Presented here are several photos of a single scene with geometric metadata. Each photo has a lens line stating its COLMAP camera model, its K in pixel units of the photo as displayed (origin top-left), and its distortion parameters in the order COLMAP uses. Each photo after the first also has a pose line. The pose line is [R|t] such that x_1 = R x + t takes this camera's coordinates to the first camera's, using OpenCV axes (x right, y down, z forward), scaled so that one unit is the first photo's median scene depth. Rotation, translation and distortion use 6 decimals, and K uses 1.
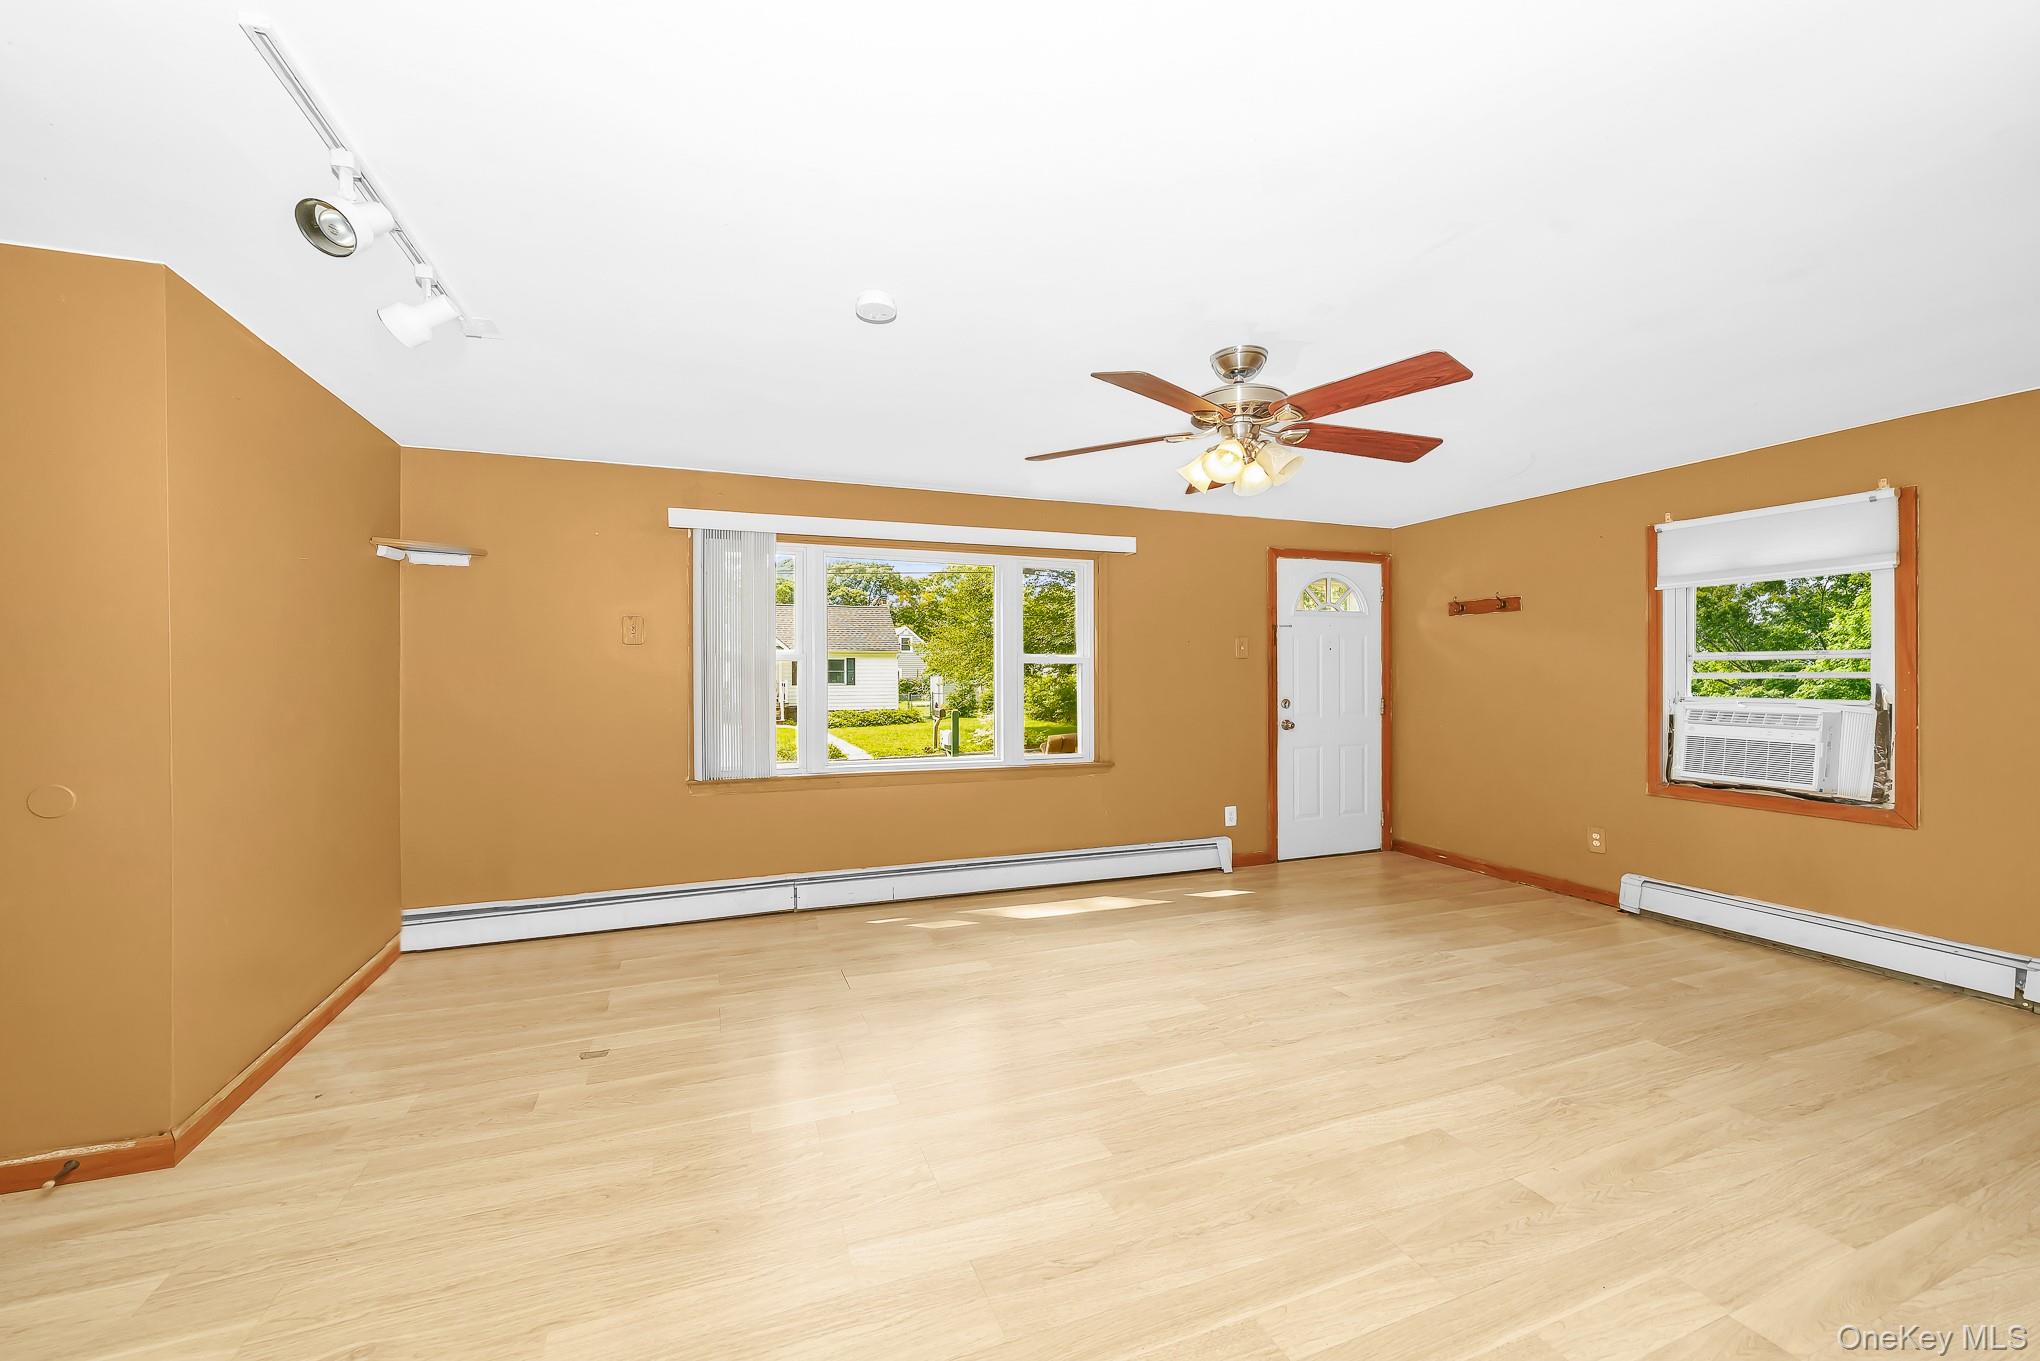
lens RADIAL K [[798.1, 0, 1016.8], [0, 798.1, 678.2], [0, 0, 1]] dist [-0.012367, 0.000334]
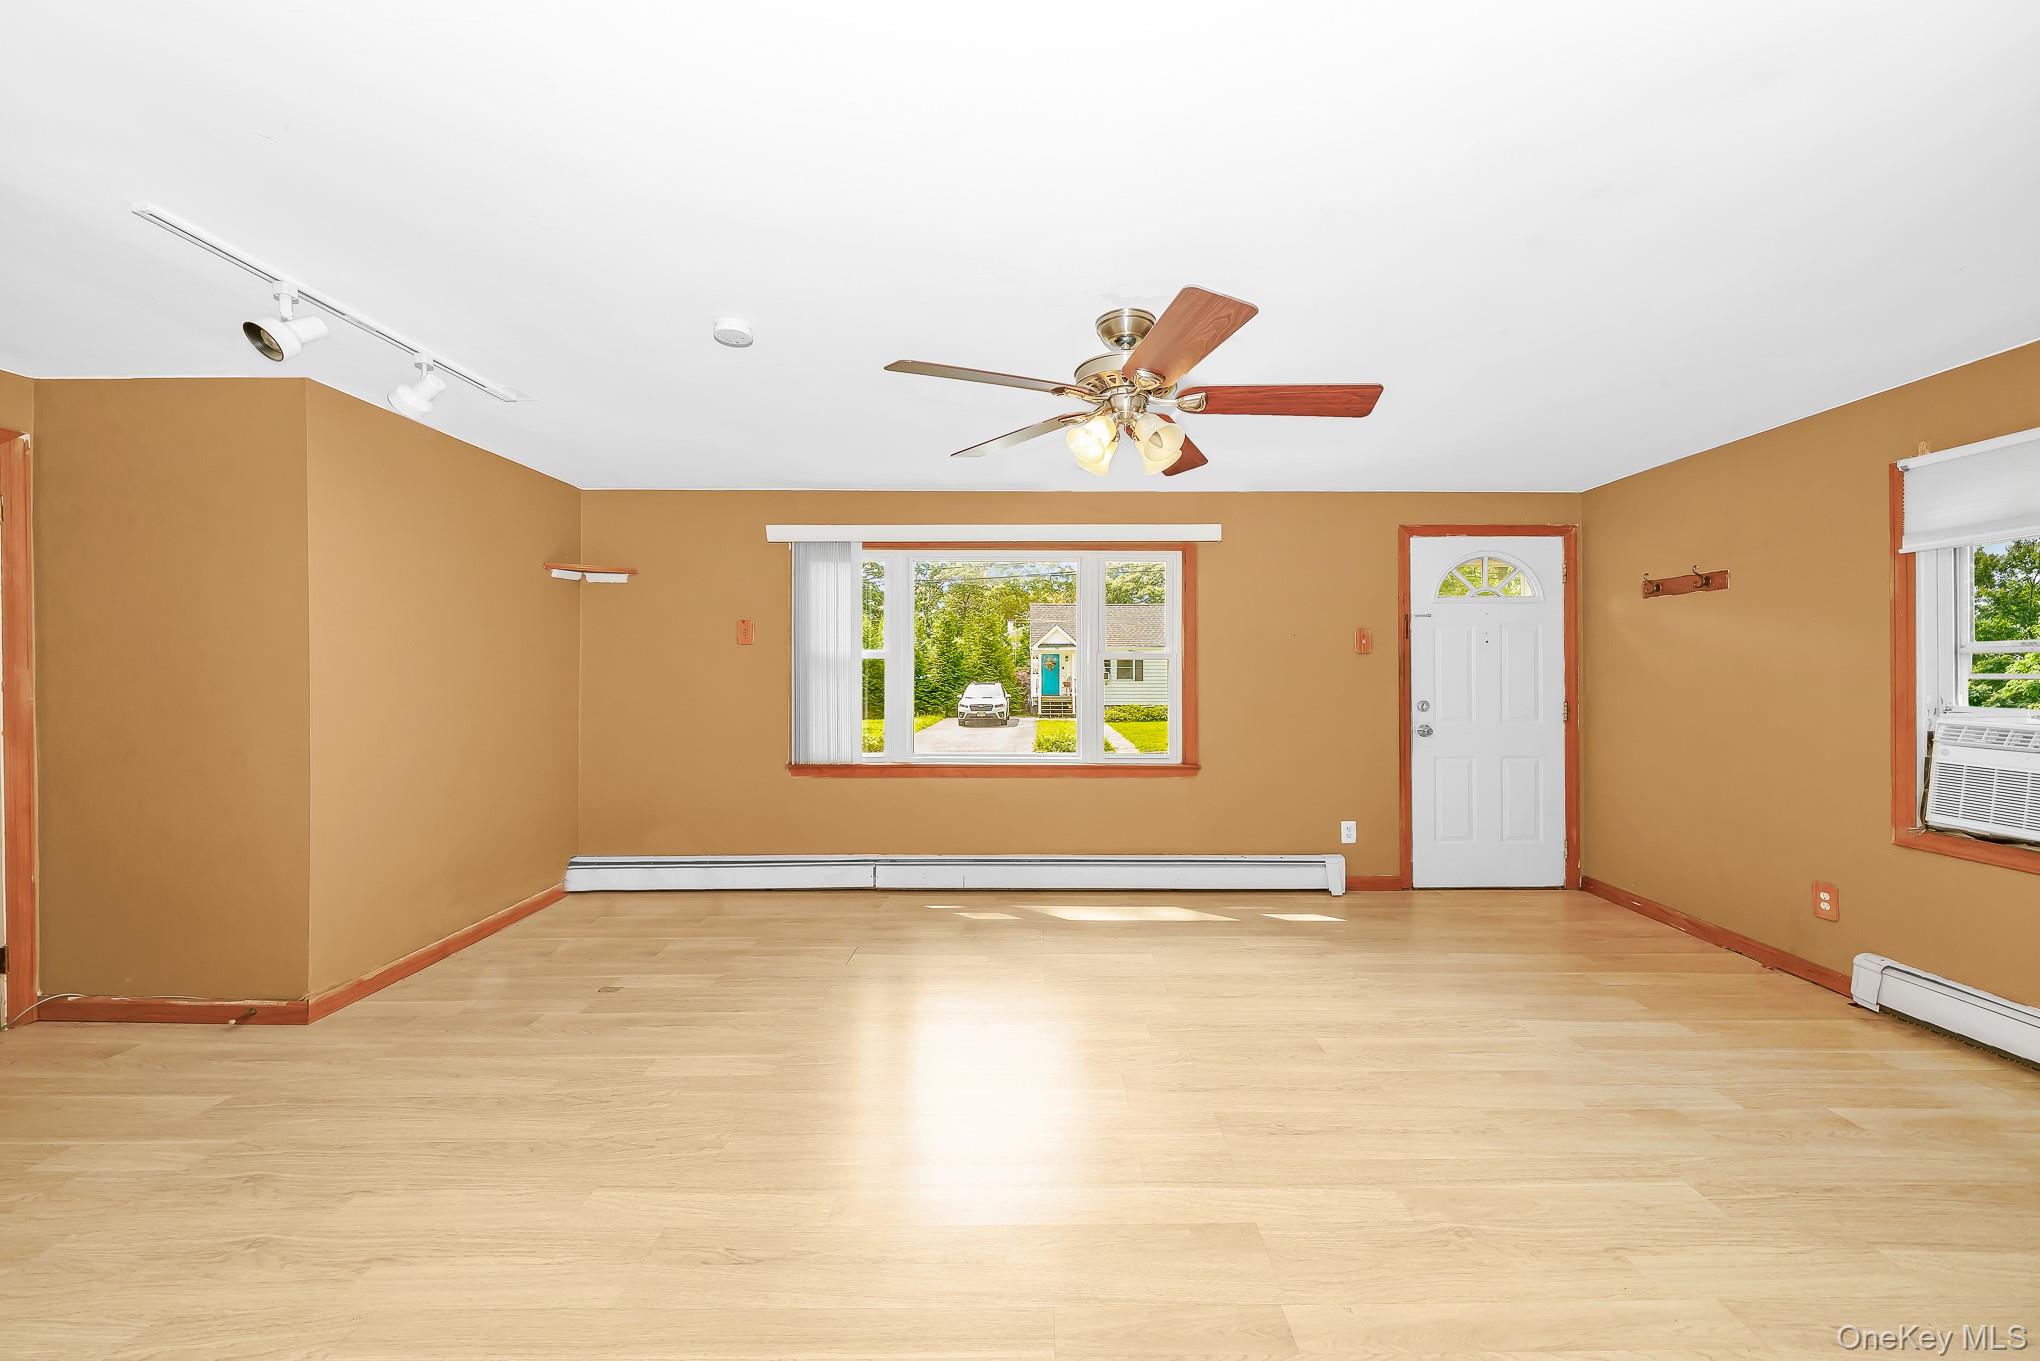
lens RADIAL K [[779.6, 0, 1028.7], [0, 779.6, 684.4], [0, 0, 1]] dist [-0.008391, 0.000488]
pose [[0.936409, 0.008304, -0.350814, 0.324348], [-0.003096, 0.999877, 0.015402, -0.005277], [0.350898, -0.013336, 0.936319, 0.088456]]
